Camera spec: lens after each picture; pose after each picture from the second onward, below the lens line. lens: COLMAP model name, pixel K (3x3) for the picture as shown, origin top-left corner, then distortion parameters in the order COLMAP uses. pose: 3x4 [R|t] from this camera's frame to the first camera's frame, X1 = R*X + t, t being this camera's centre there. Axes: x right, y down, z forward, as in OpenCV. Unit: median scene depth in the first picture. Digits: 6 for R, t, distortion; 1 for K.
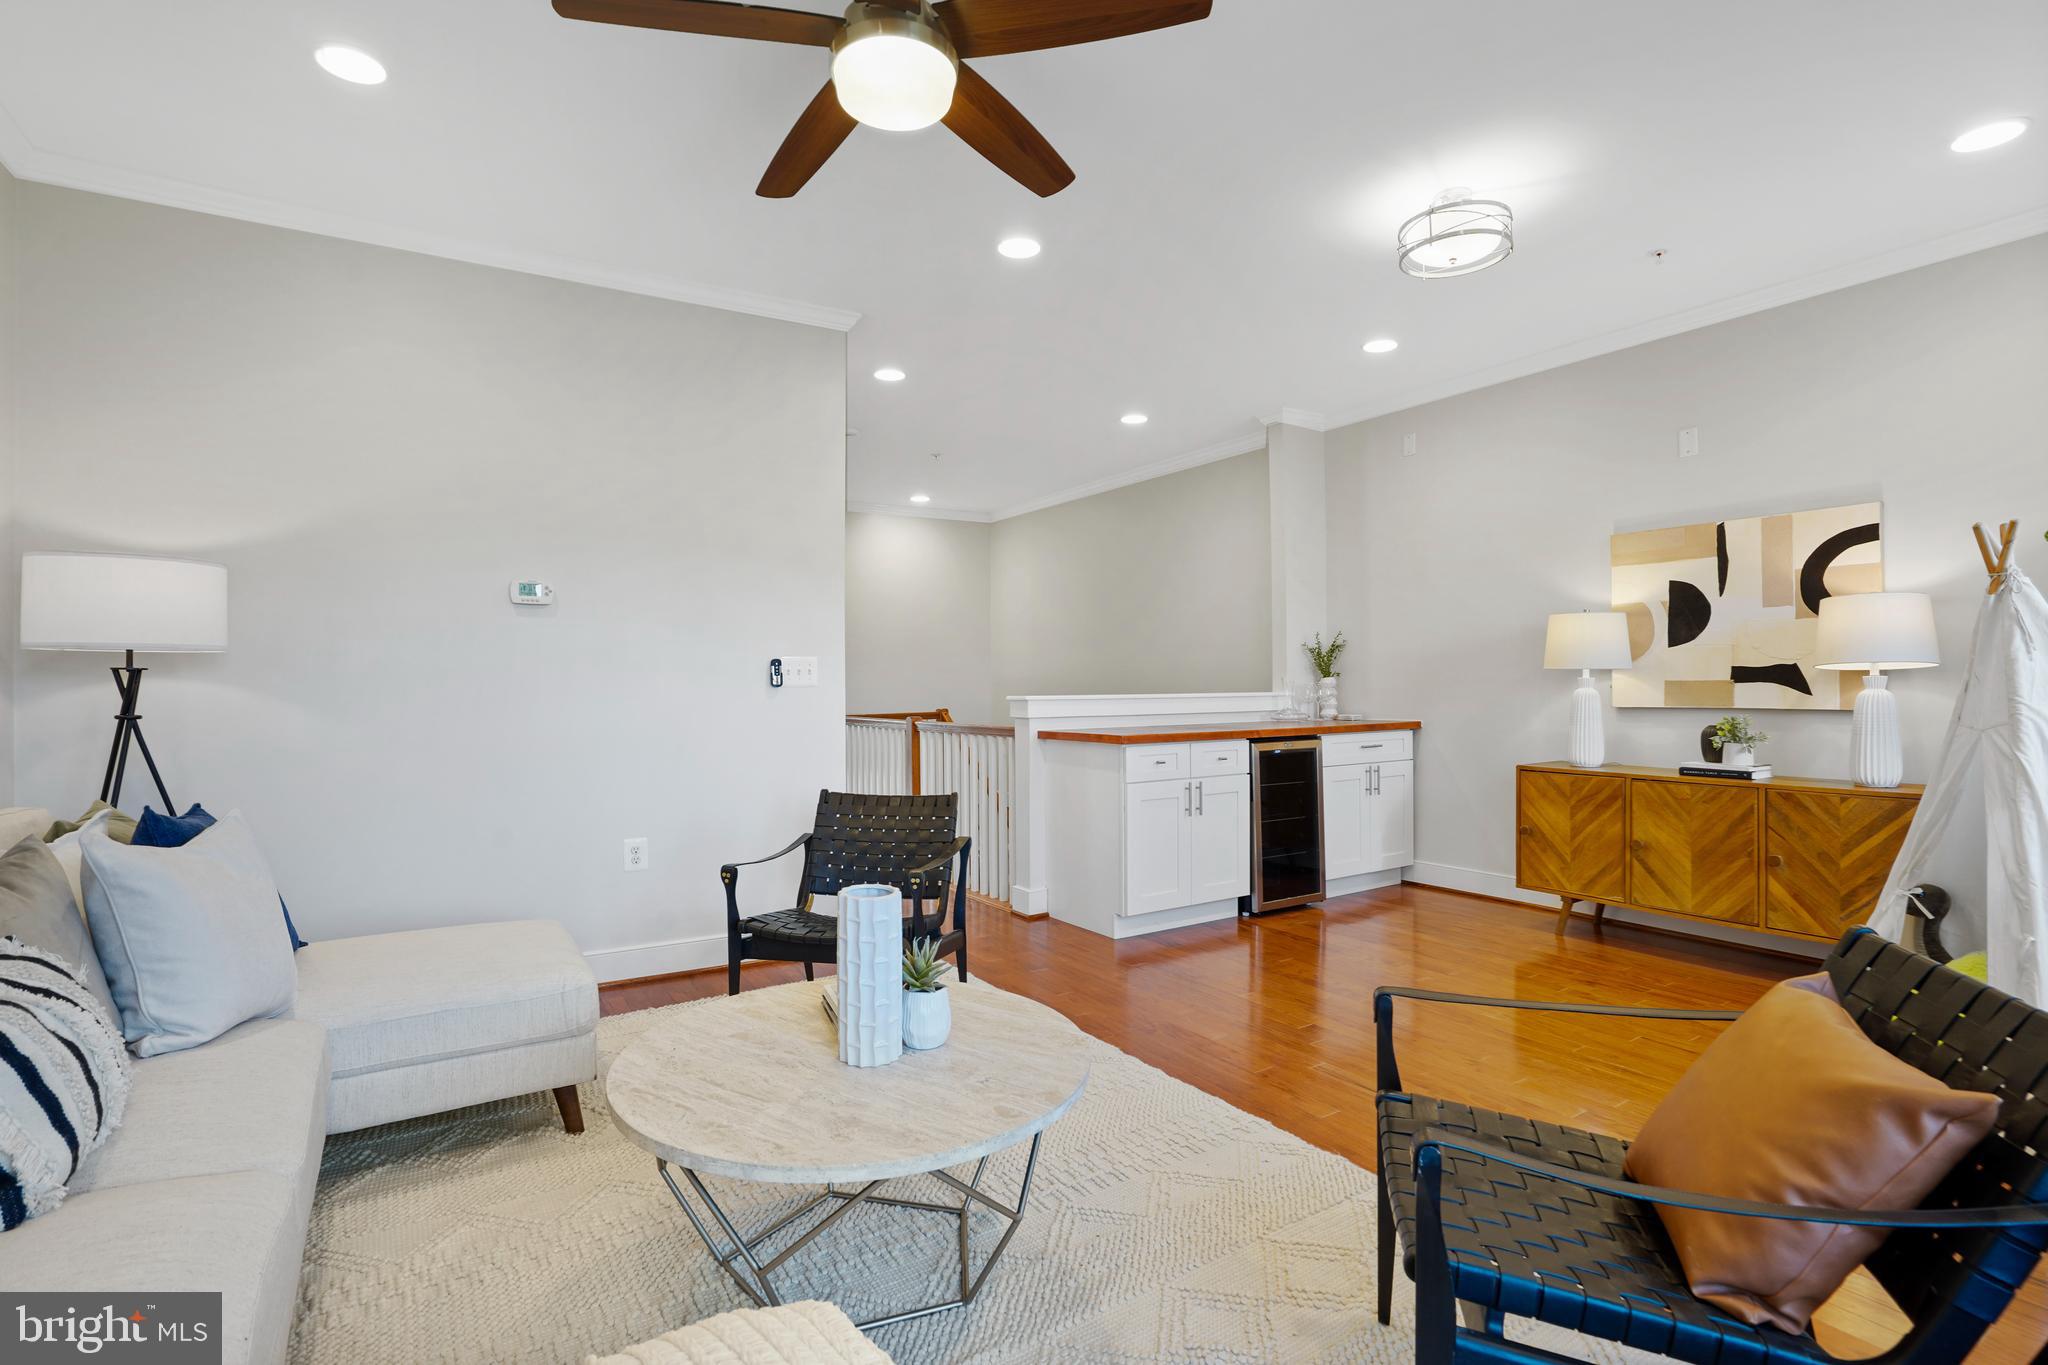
lens RADIAL K [[977.0, 0, 1019.6], [0, 977.0, 685.8], [0, 0, 1]] dist [-0.026662, 0.004184]
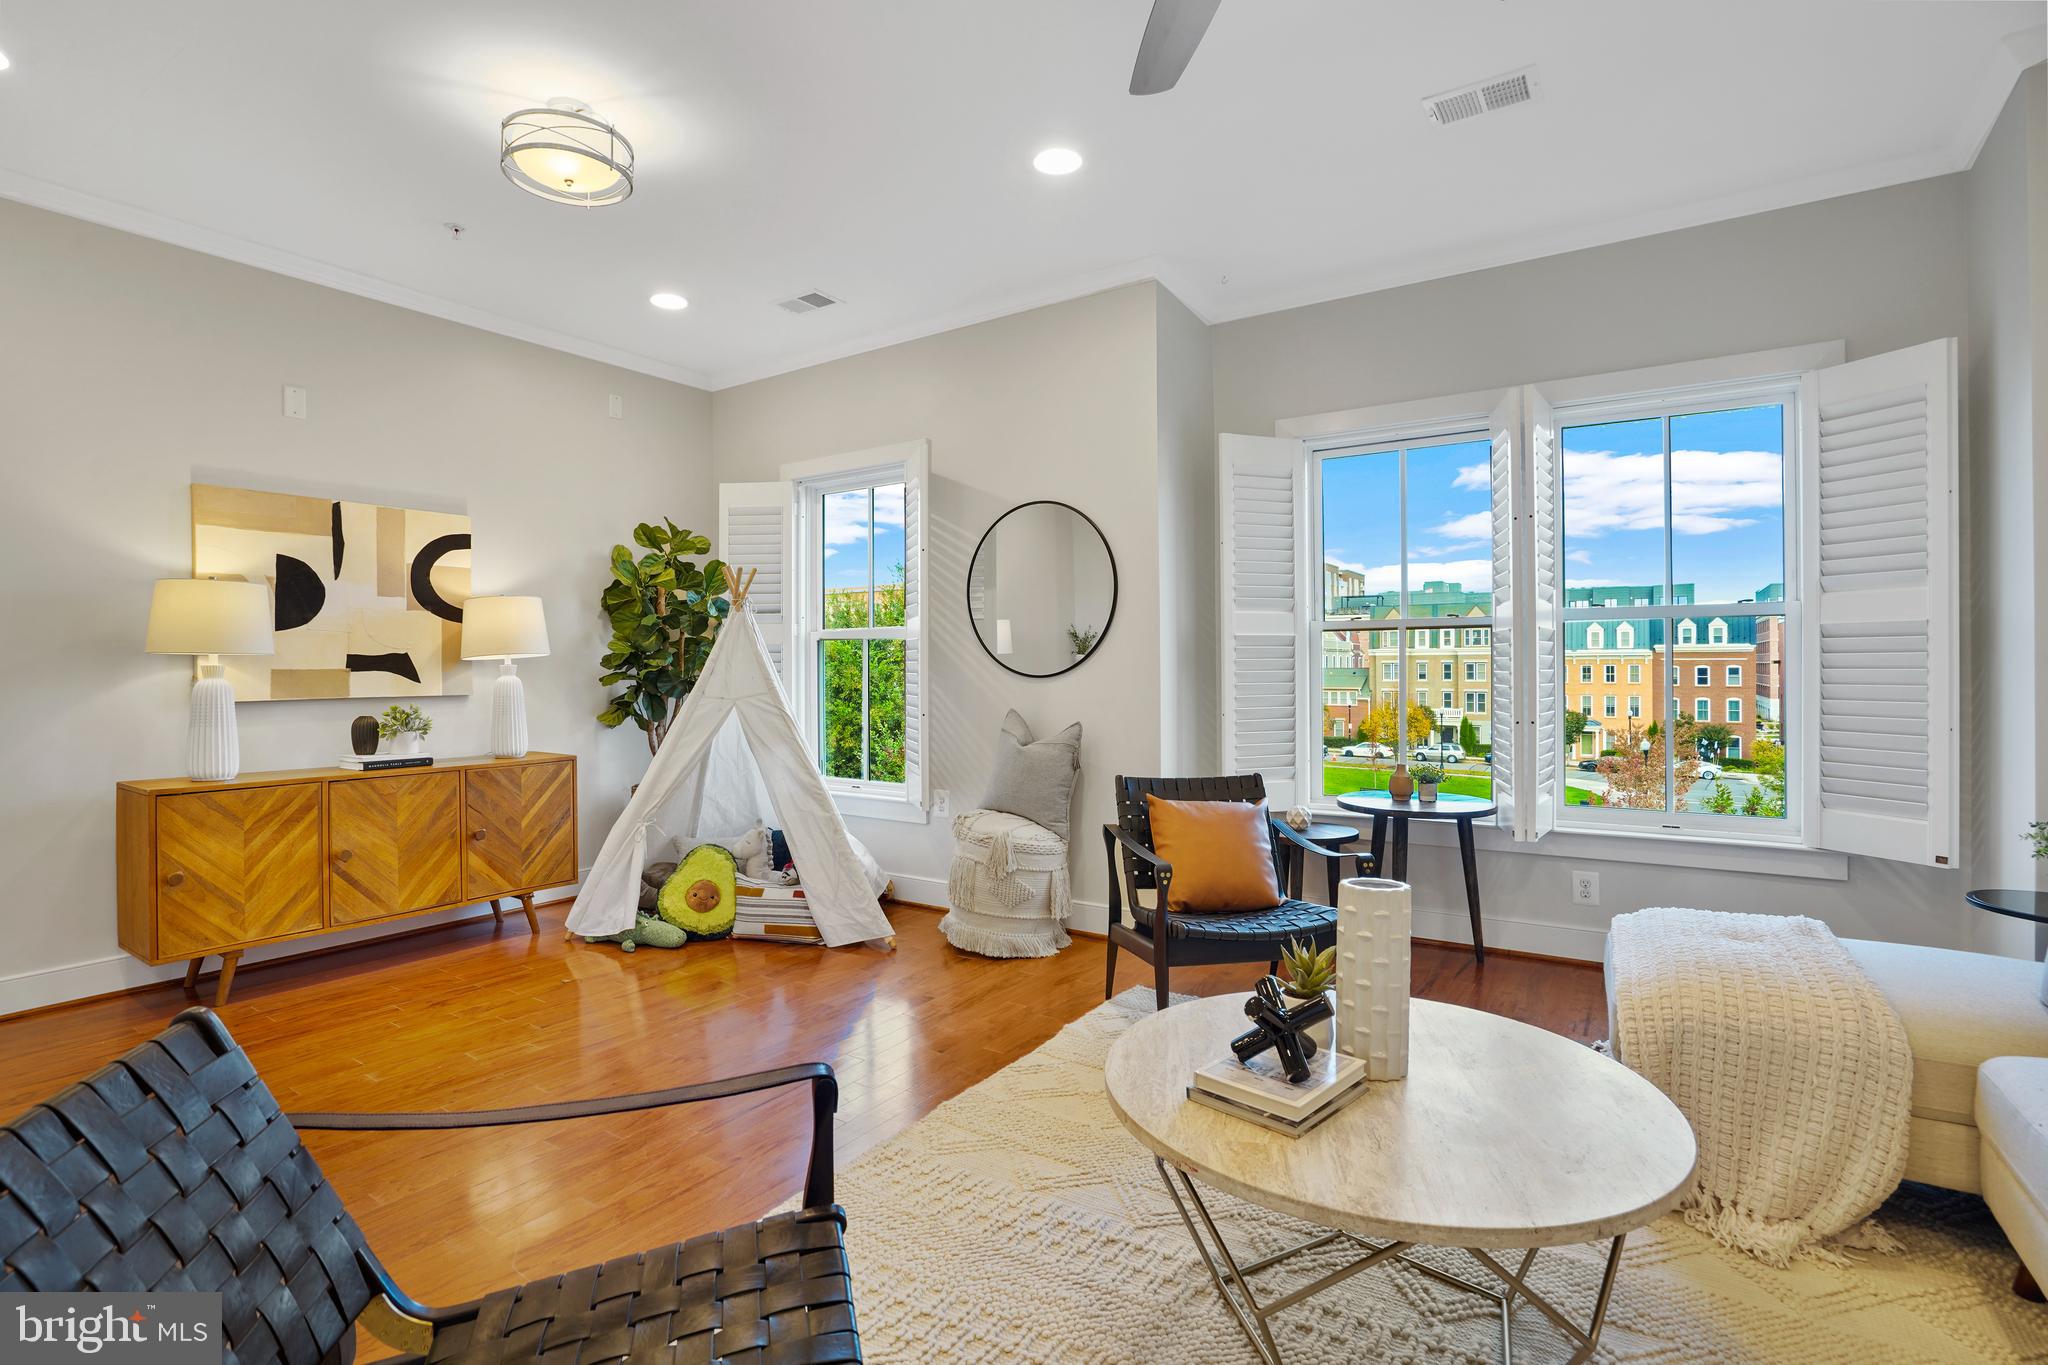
lens RADIAL K [[977.0, 0, 1017.3], [0, 977.0, 666.4], [0, 0, 1]] dist [-0.026662, 0.004184]
pose [[-0.401688, 0.007635, 0.915745, -0.412799], [0.012083, 0.999922, -0.003036, 0.002796], [-0.915697, 0.009845, -0.401749, 0.795211]]
